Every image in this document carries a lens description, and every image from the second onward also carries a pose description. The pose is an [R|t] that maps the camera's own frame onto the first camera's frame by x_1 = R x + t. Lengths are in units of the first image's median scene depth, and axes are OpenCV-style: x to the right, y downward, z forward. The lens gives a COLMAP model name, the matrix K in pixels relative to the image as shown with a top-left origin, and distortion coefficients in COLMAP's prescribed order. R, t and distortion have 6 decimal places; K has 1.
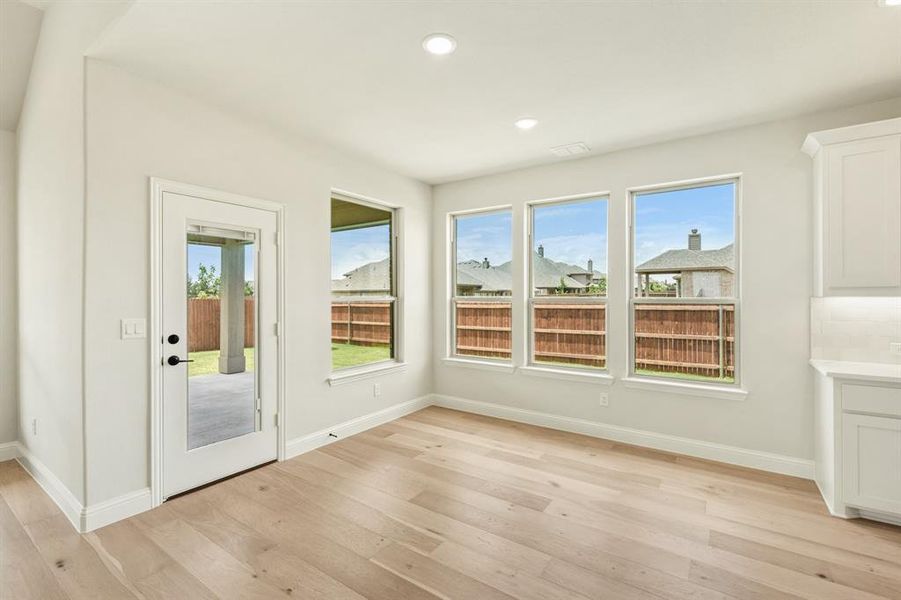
lens RADIAL K [[409.2, 0, 443.0], [0, 409.2, 287.0], [0, 0, 1]] dist [0.000441, 0.000073]
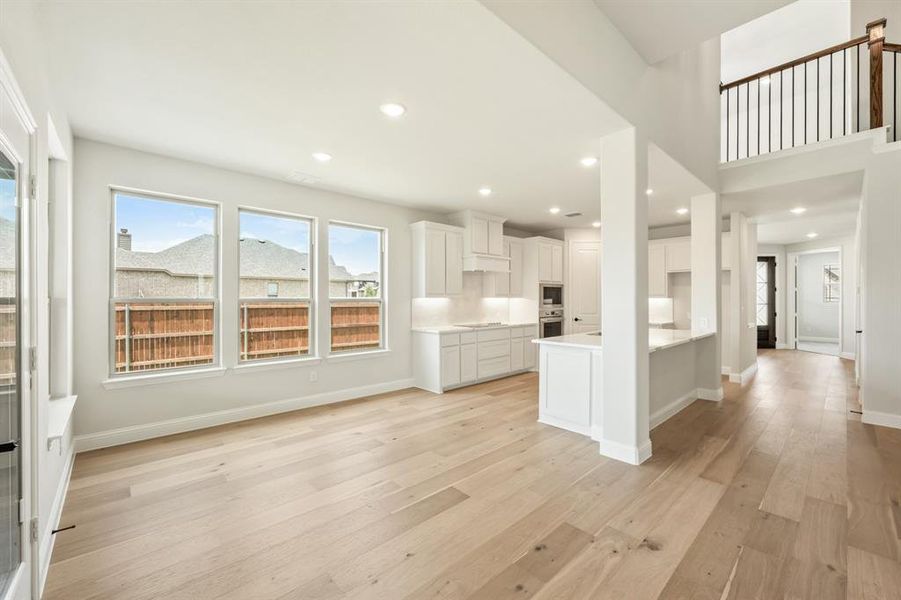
lens RADIAL K [[361.6, 0, 453.0], [0, 361.6, 296.1], [0, 0, 1]] dist [-0.006994, 0.000629]
pose [[0.204591, 0.005739, 0.978831, -0.626717], [-0.027145, 0.999631, -0.000187, 0.004265], [-0.978471, -0.026532, 0.204671, 0.320561]]
